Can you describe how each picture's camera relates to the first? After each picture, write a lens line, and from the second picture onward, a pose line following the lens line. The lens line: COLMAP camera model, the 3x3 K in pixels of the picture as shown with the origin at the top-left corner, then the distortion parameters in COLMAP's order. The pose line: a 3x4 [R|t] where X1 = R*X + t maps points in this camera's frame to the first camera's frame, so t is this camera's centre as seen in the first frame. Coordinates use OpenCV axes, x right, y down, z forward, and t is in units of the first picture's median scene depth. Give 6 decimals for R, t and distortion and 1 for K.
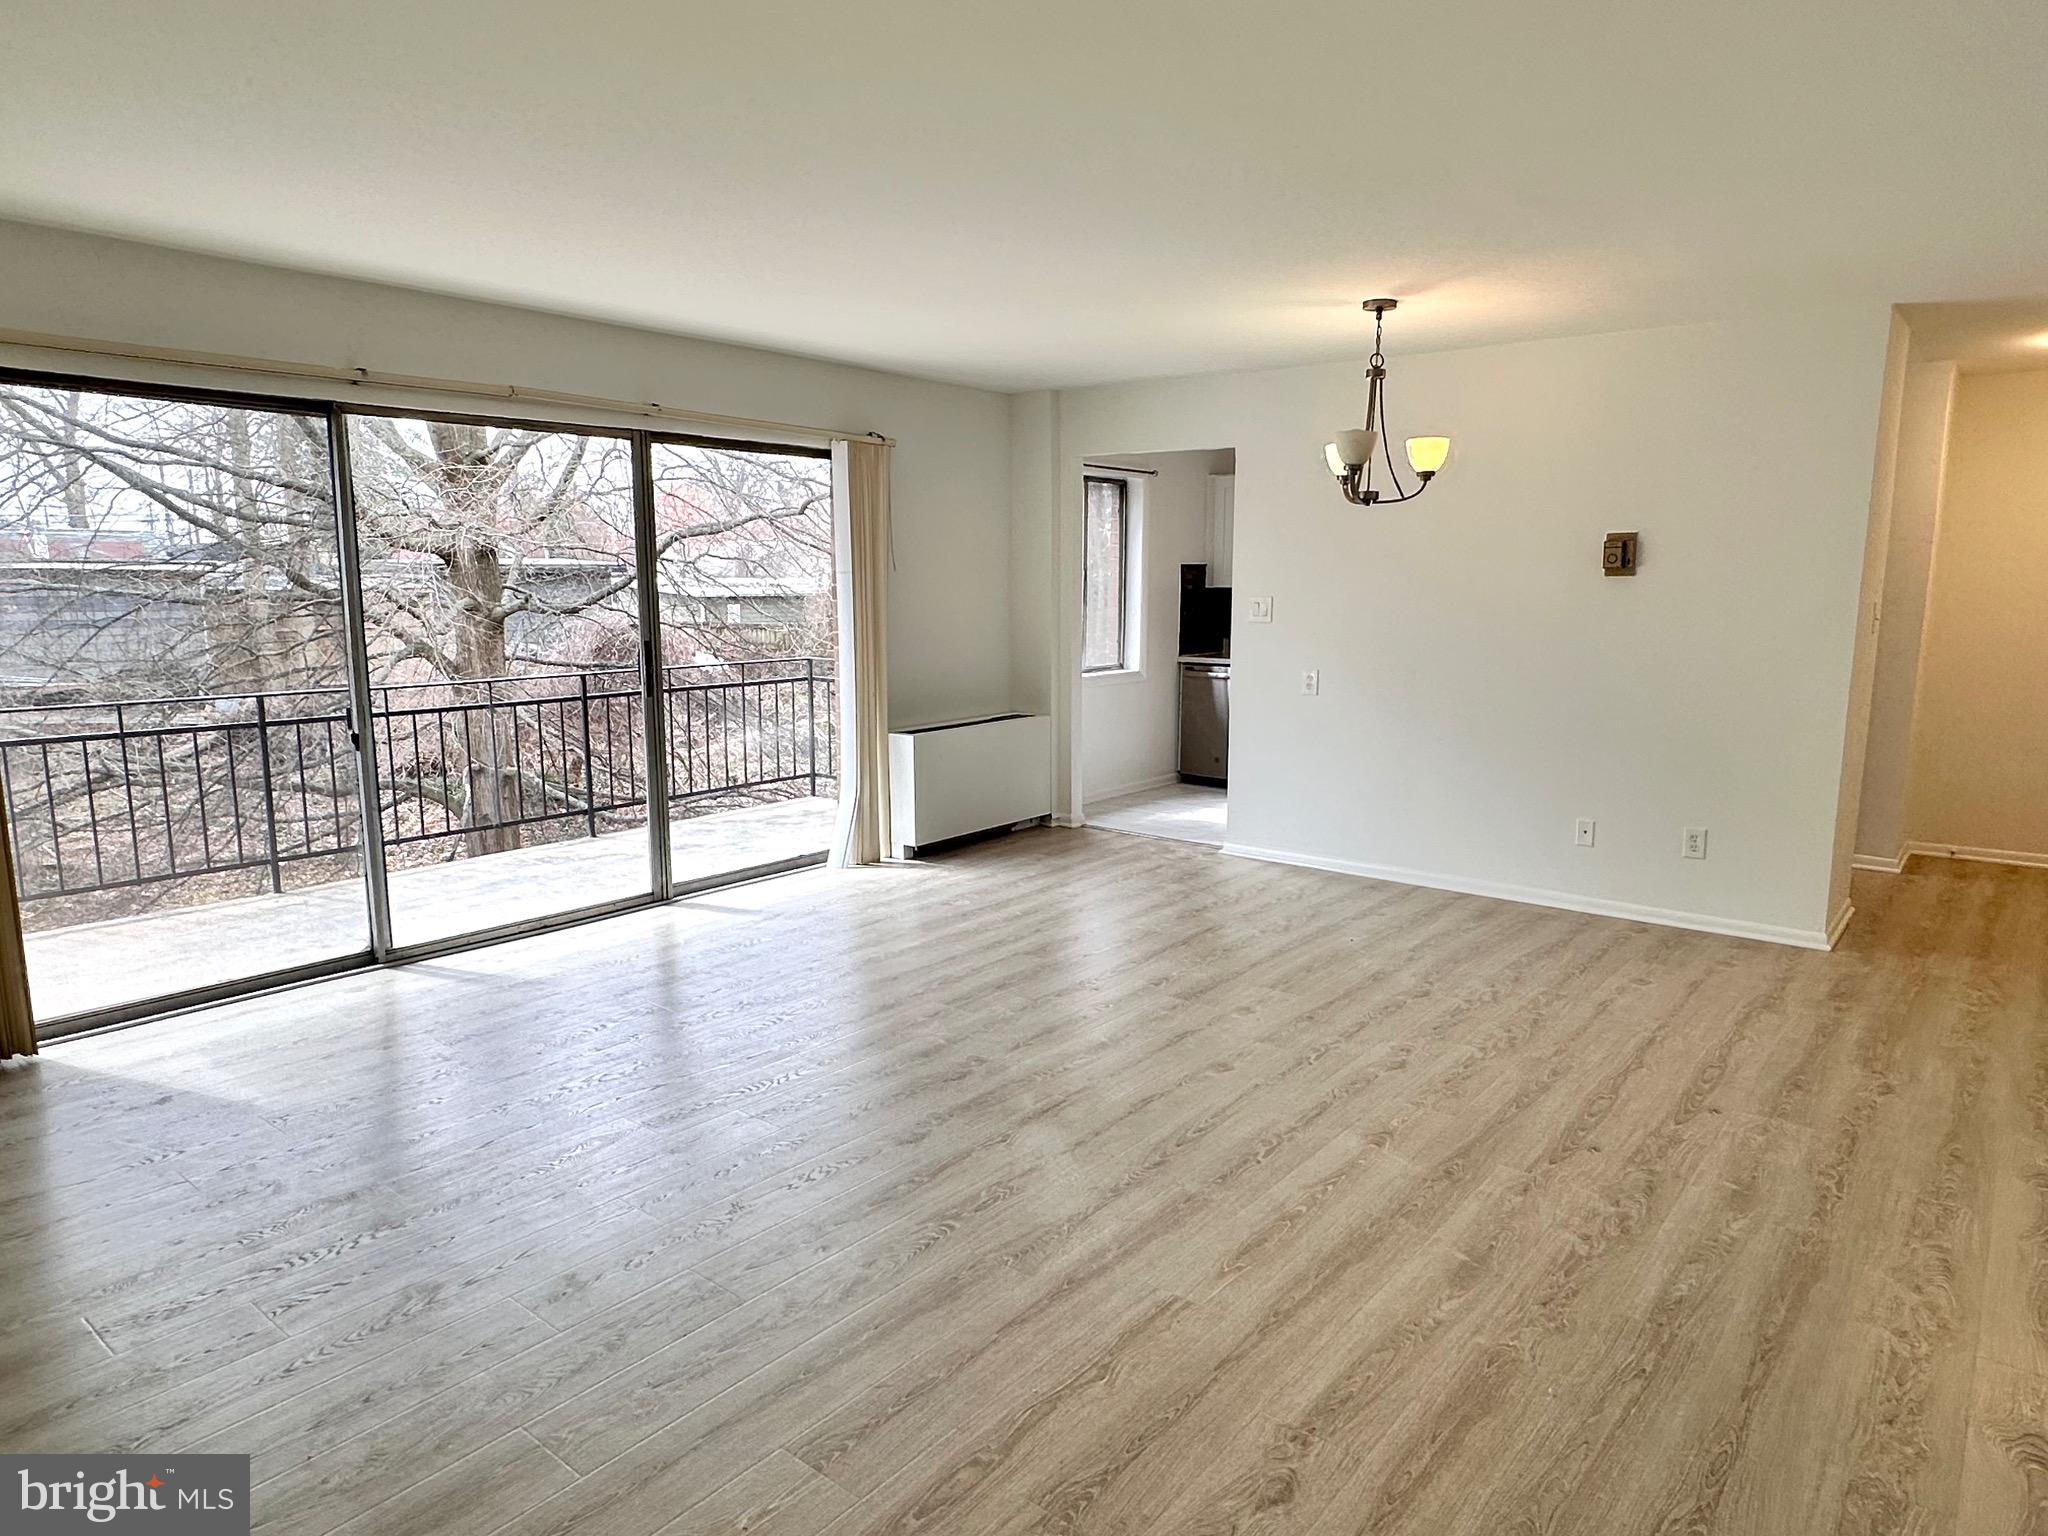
lens RADIAL K [[1255.3, 0, 1024.0], [0, 1255.3, 768.0], [0, 0, 1]] dist [-0.001446, 0.000879]
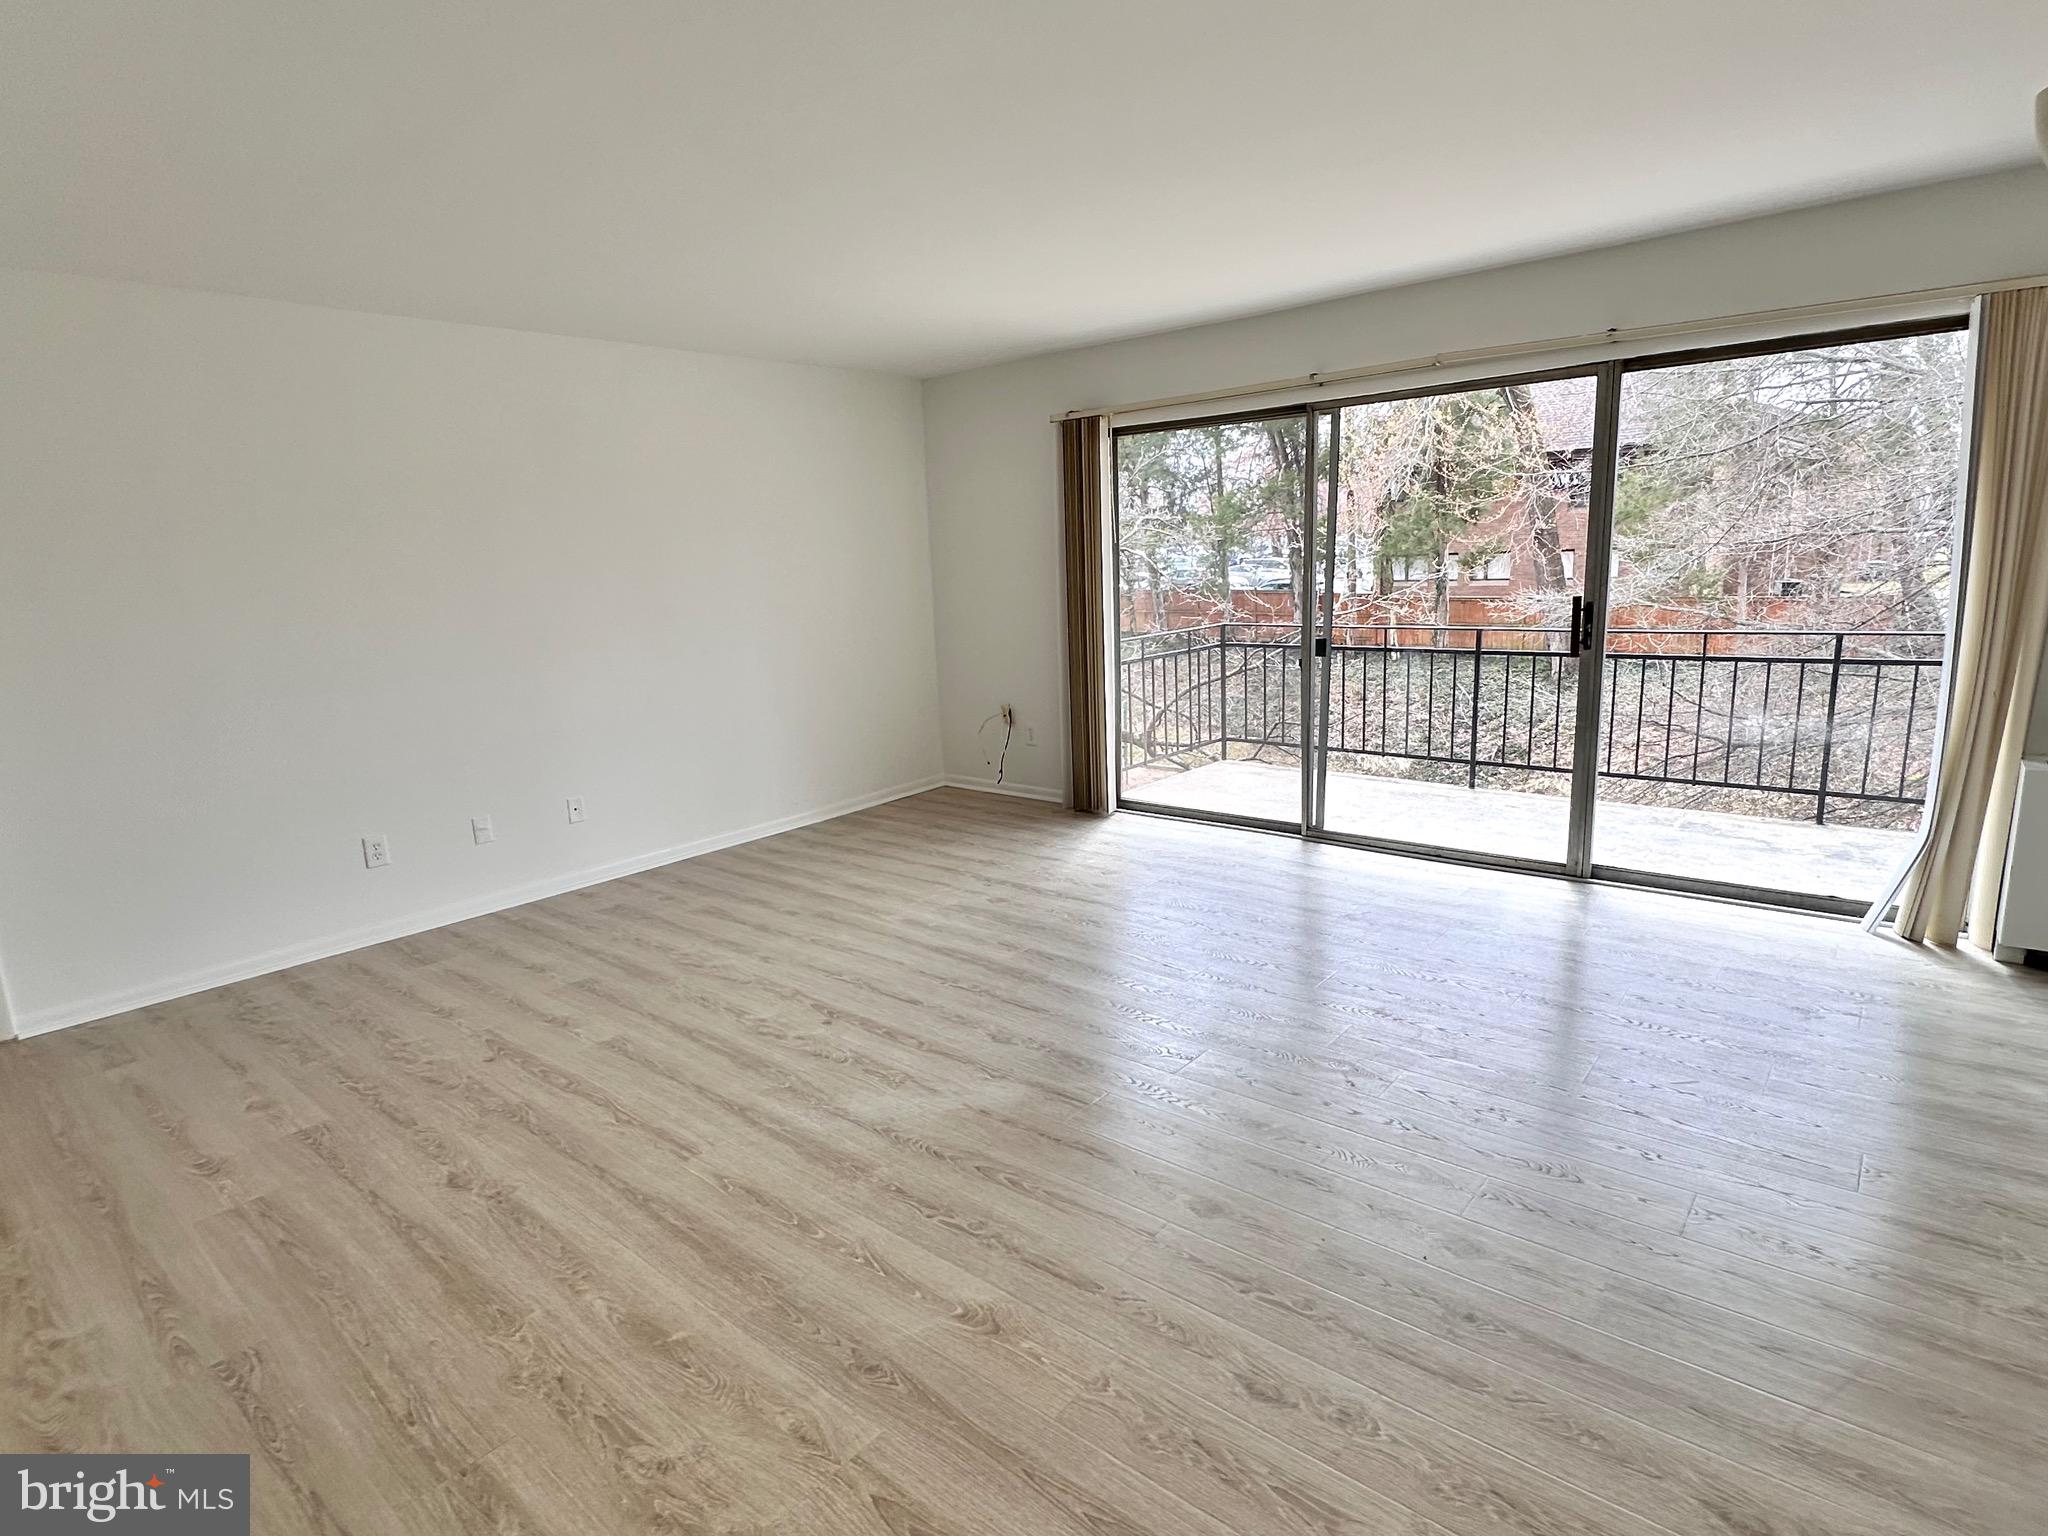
lens RADIAL K [[1052.3, 0, 1024.5], [0, 1052.3, 792.2], [0, 0, 1]] dist [0.000974, -0.000206]
pose [[-0.004235, 0.218595, -0.975806, 0.688339], [-0.111047, 0.969677, 0.217704, -0.119964], [0.993806, 0.109283, 0.020168, 0.824894]]
